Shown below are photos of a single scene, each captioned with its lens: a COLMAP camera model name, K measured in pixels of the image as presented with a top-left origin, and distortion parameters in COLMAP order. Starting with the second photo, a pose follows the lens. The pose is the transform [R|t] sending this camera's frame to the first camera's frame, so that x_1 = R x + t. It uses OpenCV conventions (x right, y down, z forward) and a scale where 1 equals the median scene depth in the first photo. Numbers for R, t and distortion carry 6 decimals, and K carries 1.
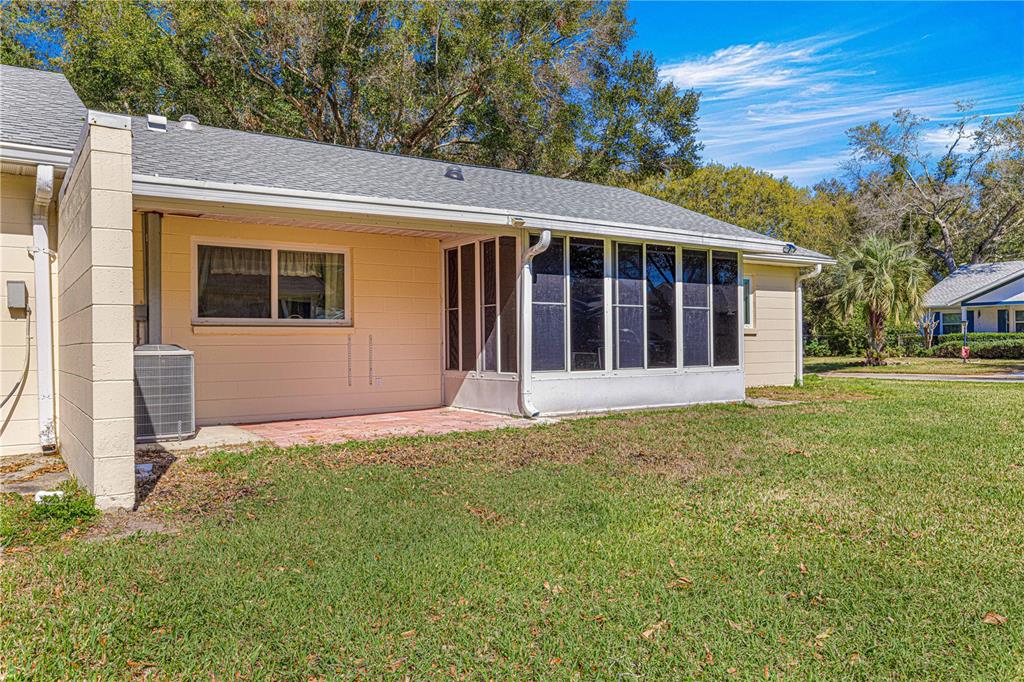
lens RADIAL K [[757.2, 0, 511.6], [0, 757.2, 332.7], [0, 0, 1]] dist [0.003646, -0.000657]
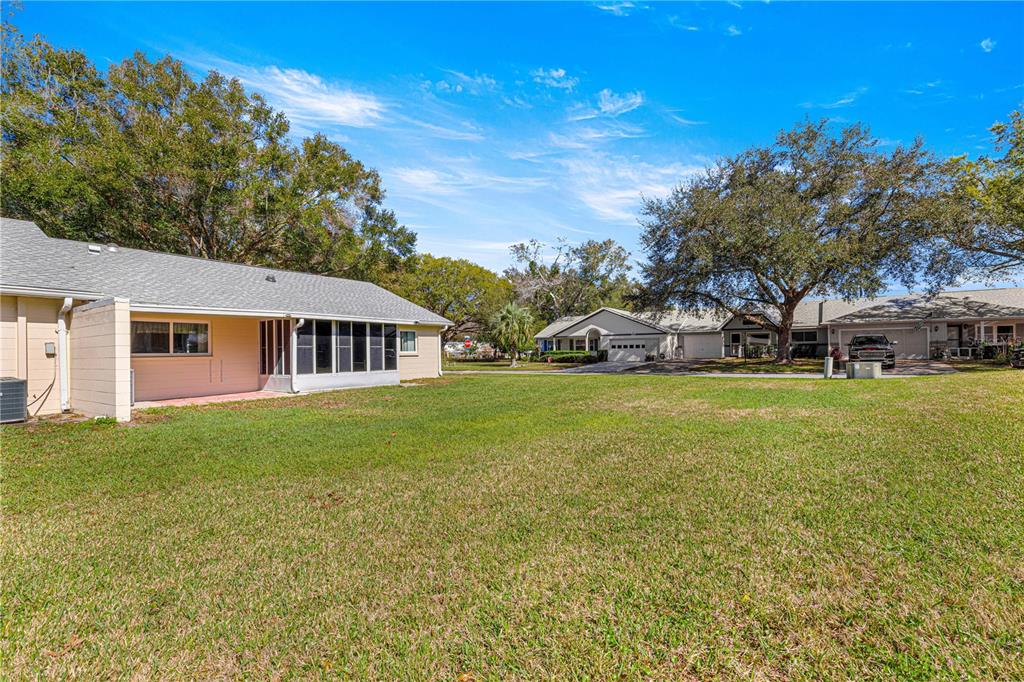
lens RADIAL K [[460.8, 0, 512.7], [0, 460.8, 347.4], [0, 0, 1]] dist [0.008029, -0.002297]
pose [[0.934663, -0.000048, 0.355534, 0.130207], [-0.000209, 1.000000, 0.000686, -0.033468], [-0.355534, -0.000716, 0.934663, -0.576197]]
